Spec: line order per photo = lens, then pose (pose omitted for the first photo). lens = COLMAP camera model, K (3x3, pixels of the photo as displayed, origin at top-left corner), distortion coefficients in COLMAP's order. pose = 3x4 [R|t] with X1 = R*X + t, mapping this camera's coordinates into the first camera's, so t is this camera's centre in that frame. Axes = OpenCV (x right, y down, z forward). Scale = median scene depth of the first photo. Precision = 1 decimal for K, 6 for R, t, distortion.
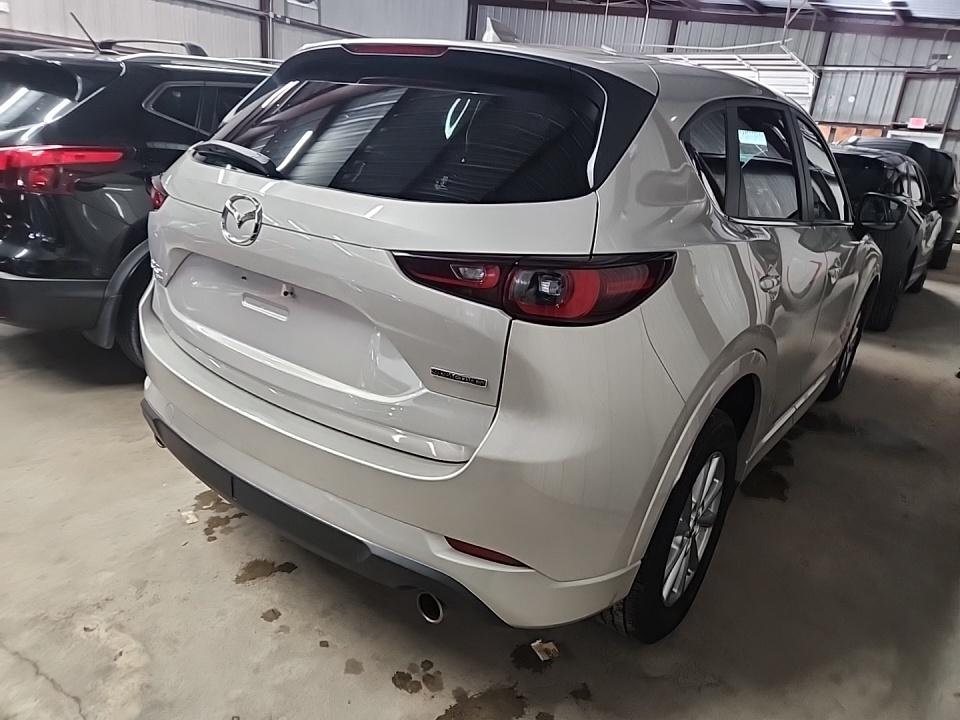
lens RADIAL K [[653.8, 0, 480.0], [0, 653.8, 360.0], [0, 0, 1]] dist [0.058481, -0.046241]
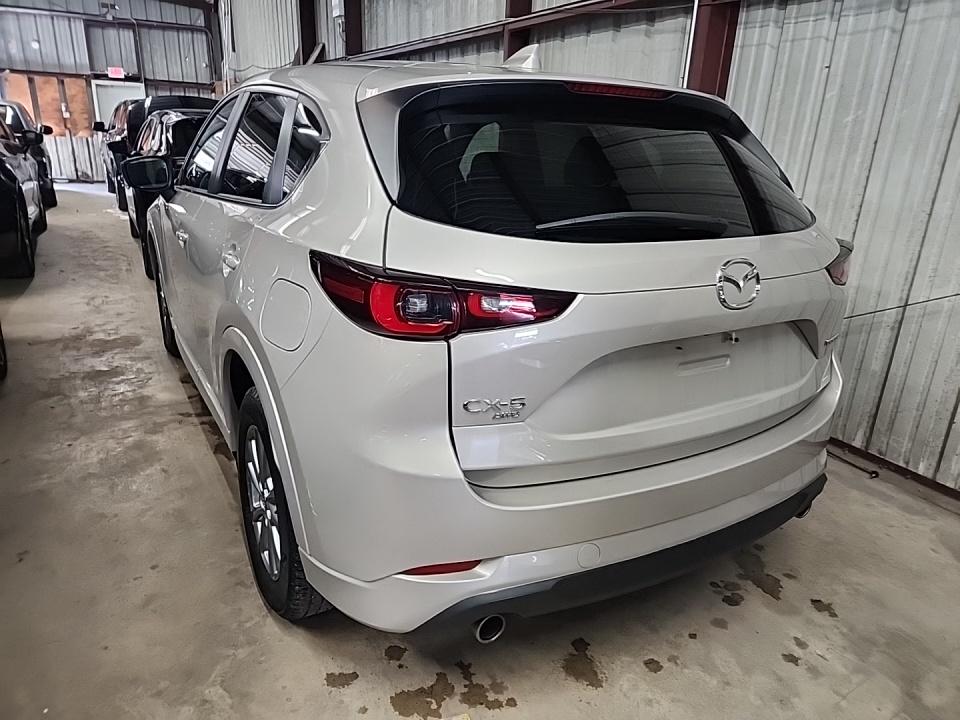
lens RADIAL K [[652.1, 0, 499.5], [0, 652.1, 361.2], [0, 0, 1]] dist [0.062157, -0.056857]
pose [[0.362084, -0.370579, 0.855316, -0.164111], [0.294112, 0.916126, 0.272418, -0.056972], [-0.884530, 0.152921, 0.440707, 0.105292]]
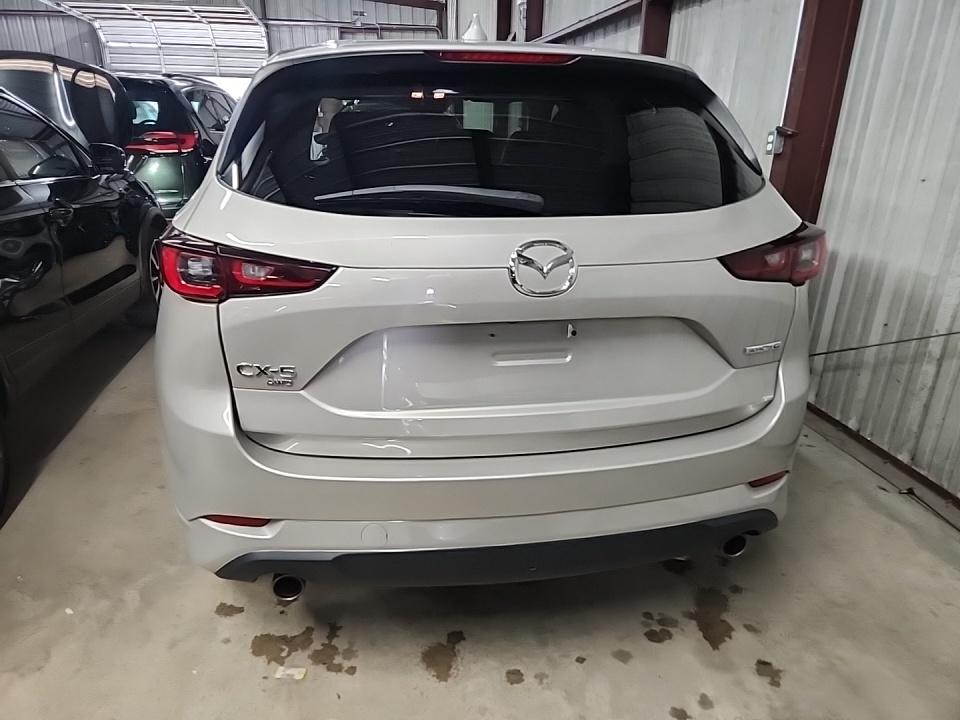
lens RADIAL K [[653.8, 0, 480.0], [0, 653.8, 360.0], [0, 0, 1]] dist [0.058481, -0.046241]
pose [[0.679418, -0.329330, 0.655693, -0.123333], [0.284041, 0.941992, 0.178809, -0.032847], [-0.676545, 0.064757, 0.733549, 0.048326]]
